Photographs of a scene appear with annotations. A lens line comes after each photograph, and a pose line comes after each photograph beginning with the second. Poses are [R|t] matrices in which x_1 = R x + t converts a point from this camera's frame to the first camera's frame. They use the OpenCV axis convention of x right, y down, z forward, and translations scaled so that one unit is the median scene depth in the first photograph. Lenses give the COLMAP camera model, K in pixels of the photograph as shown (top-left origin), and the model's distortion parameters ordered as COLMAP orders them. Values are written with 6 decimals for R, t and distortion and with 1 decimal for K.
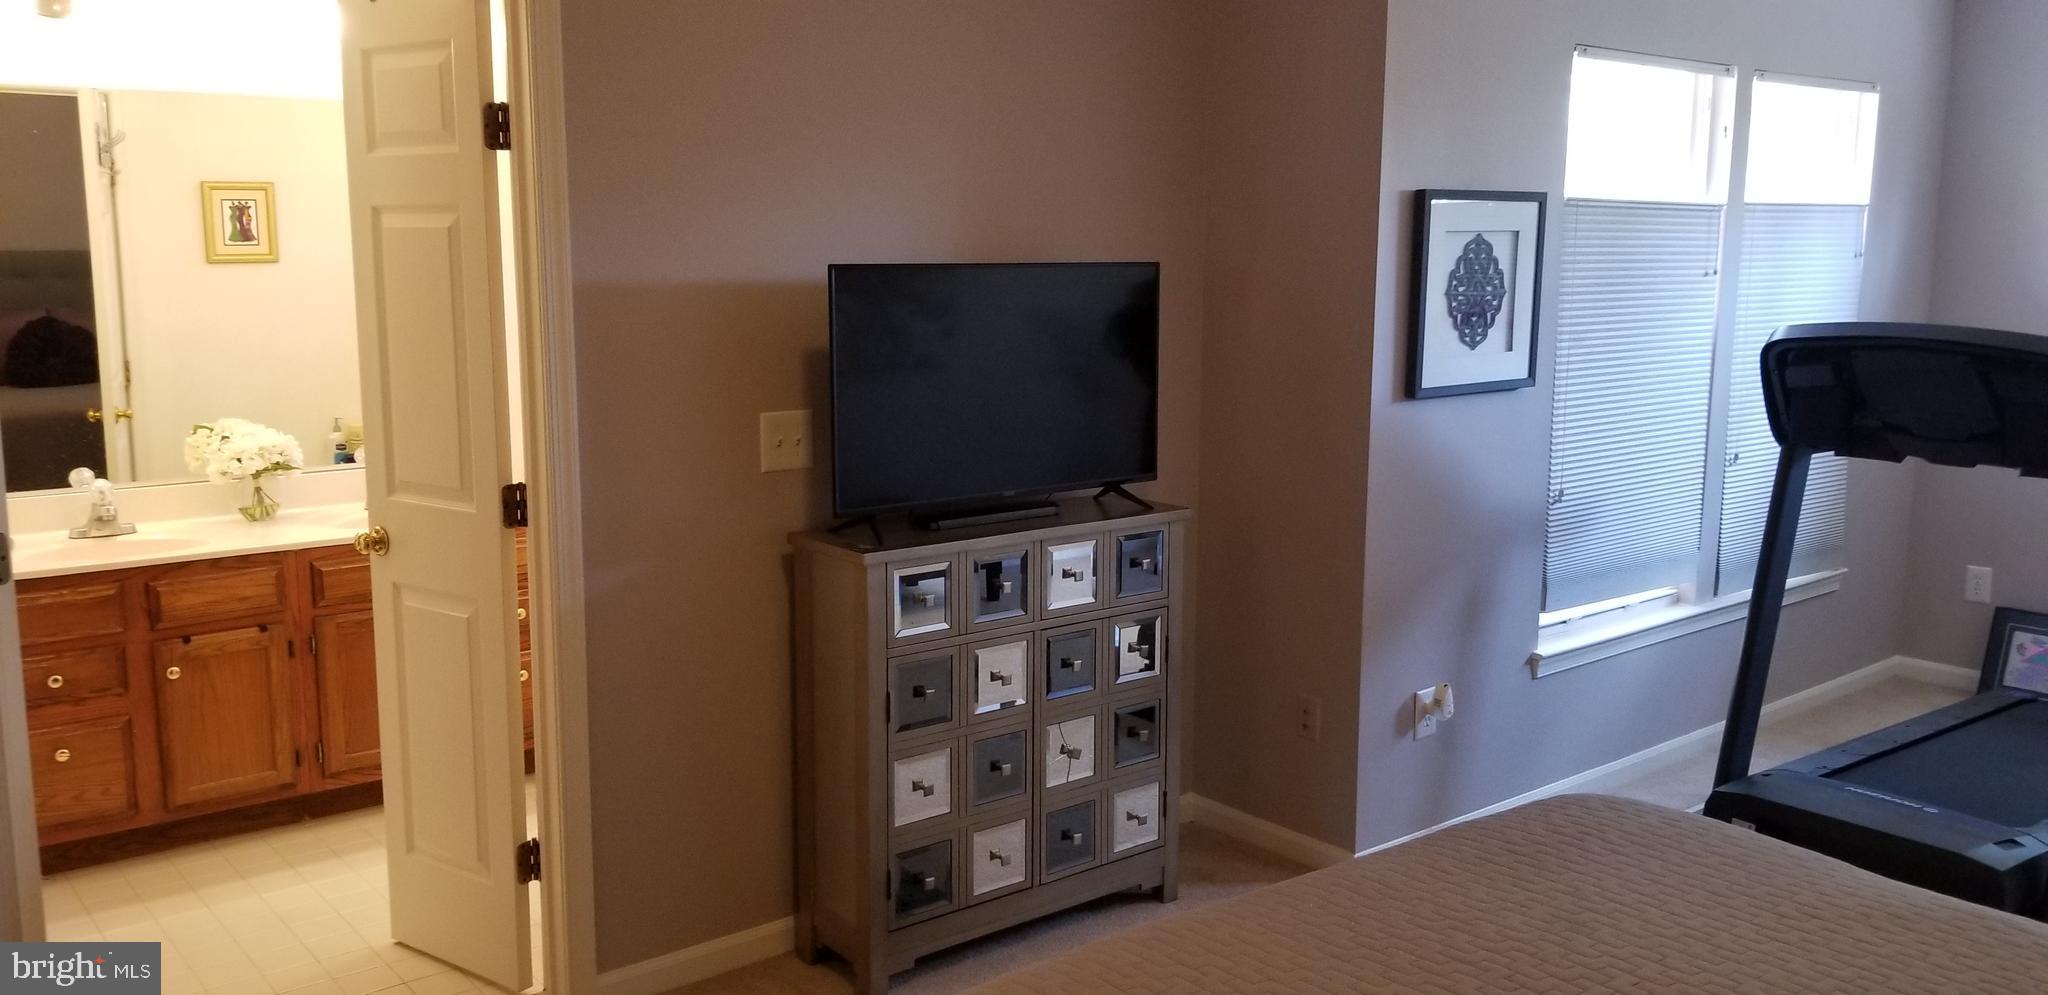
lens RADIAL K [[1599.7, 0, 1033.9], [0, 1599.7, 495.0], [0, 0, 1]] dist [0.085386, -0.157847]
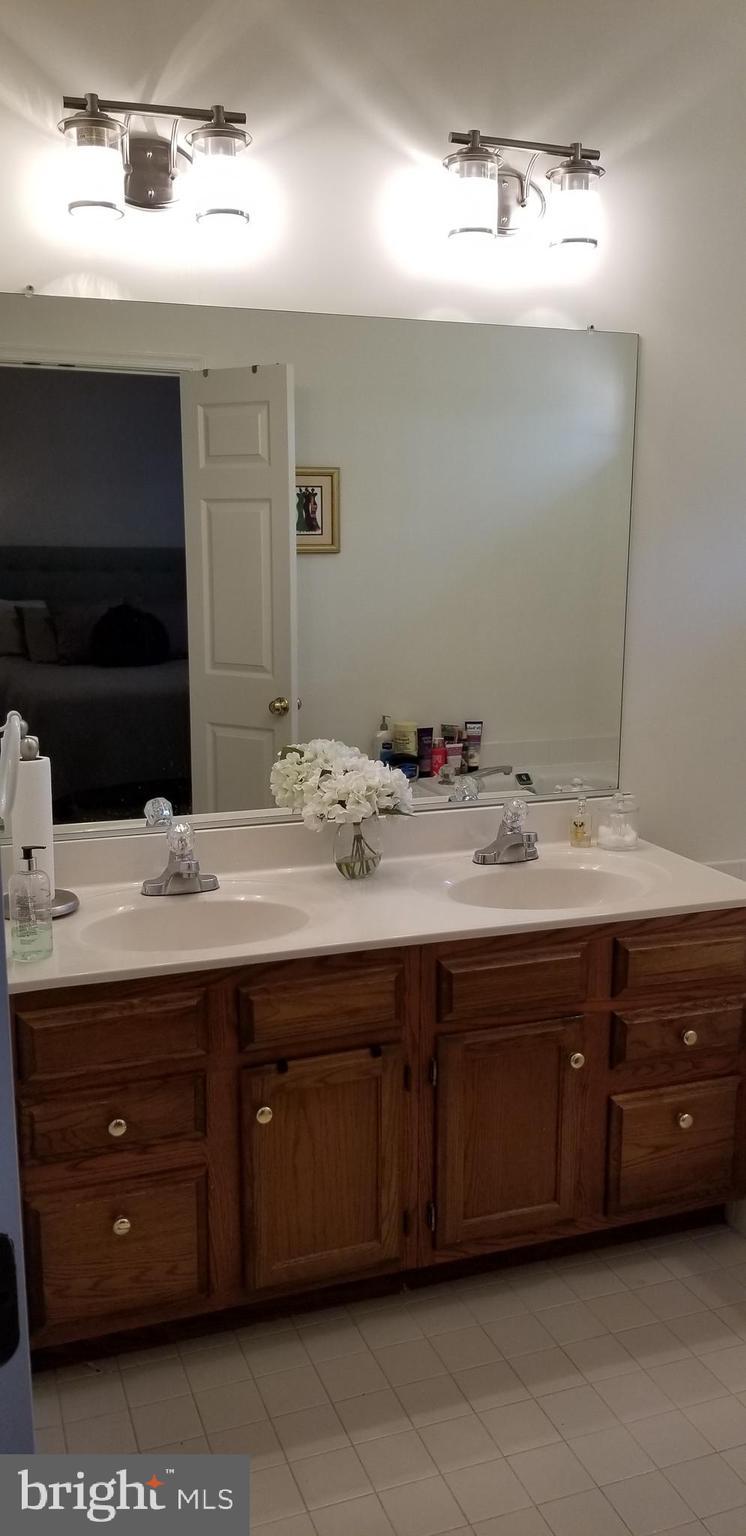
lens RADIAL K [[1199.8, 0, 374.5], [0, 1199.8, 769.0], [0, 0, 1]] dist [0.085386, -0.157847]
pose [[0.941857, 0.054456, -0.331572, -0.301189], [-0.045721, 0.998372, 0.034094, -0.060030], [0.332889, -0.016952, 0.942814, 0.489241]]
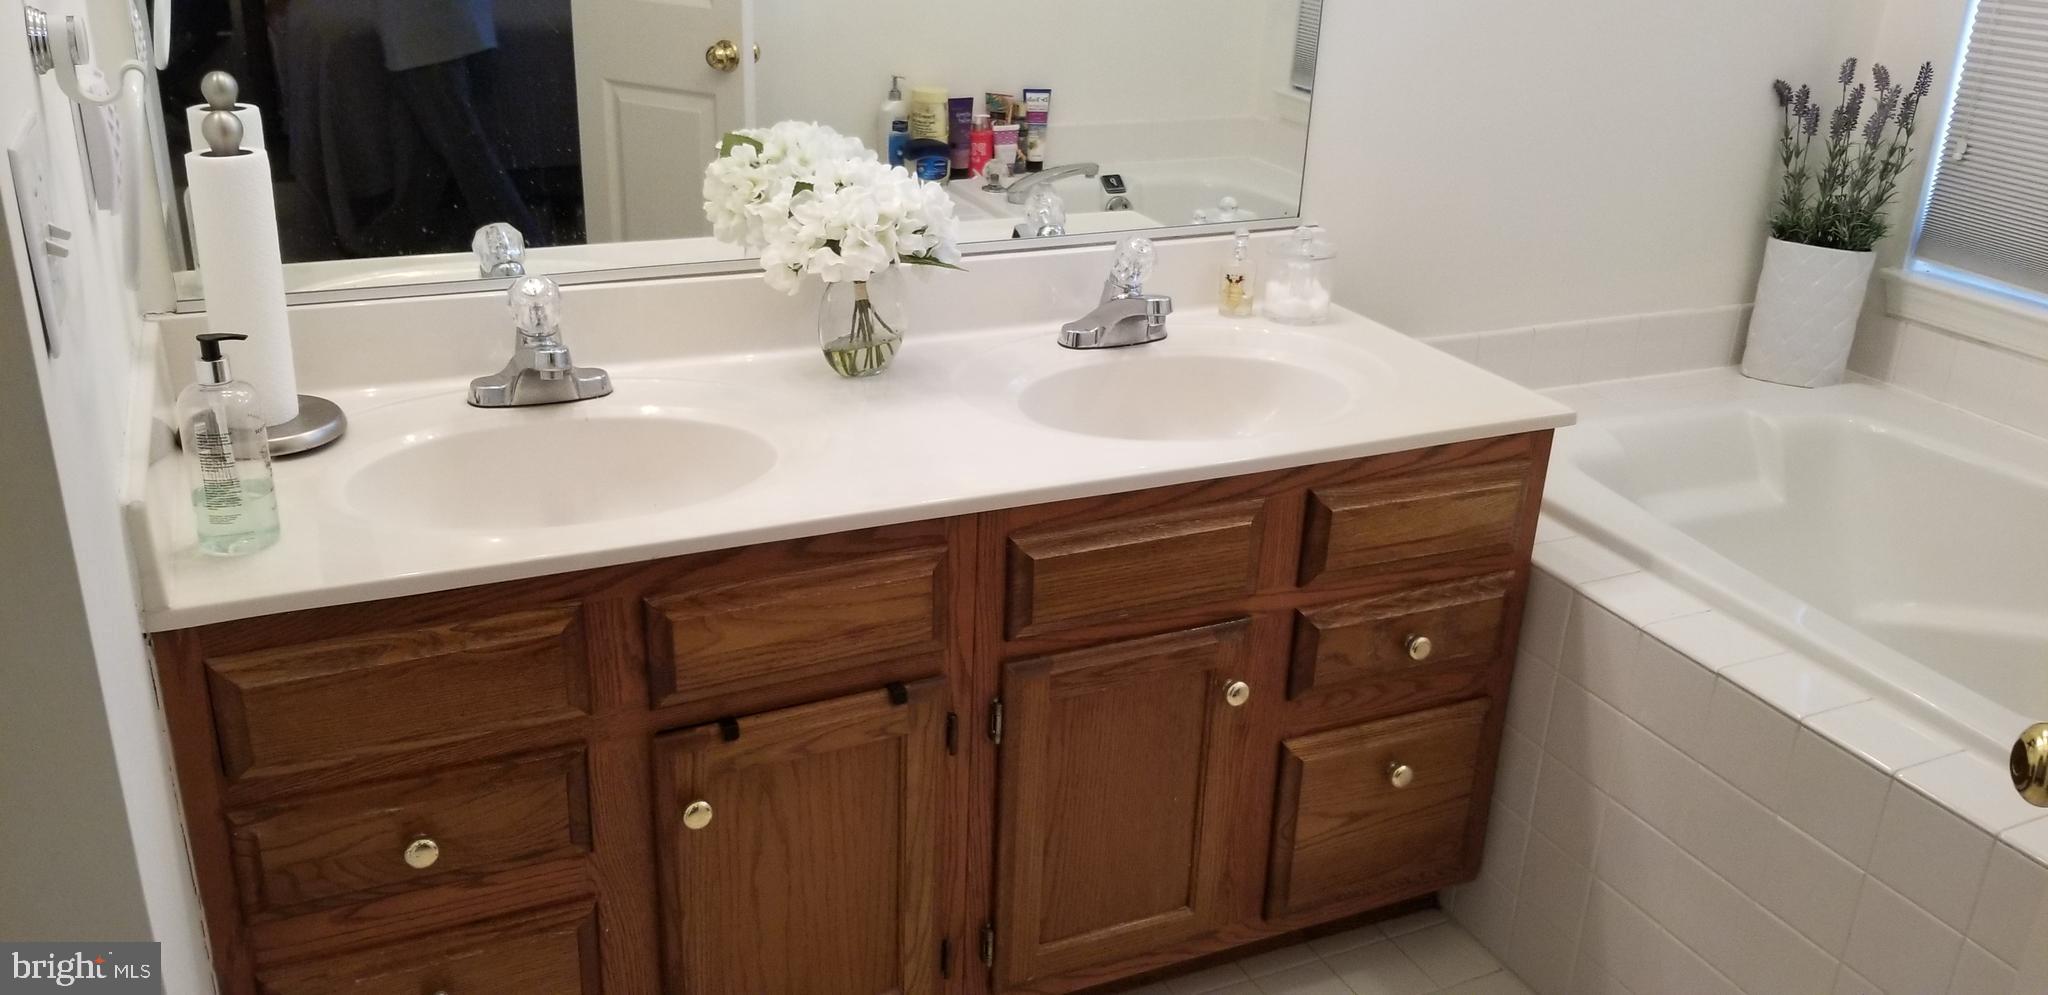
lens RADIAL K [[1599.7, 0, 1026.6], [0, 1599.7, 471.7], [0, 0, 1]] dist [0.085386, -0.157847]
pose [[0.968247, 0.118761, -0.219984, -0.356526], [-0.067748, 0.971679, 0.226385, -0.064793], [0.240639, -0.204293, 0.948871, 0.625486]]
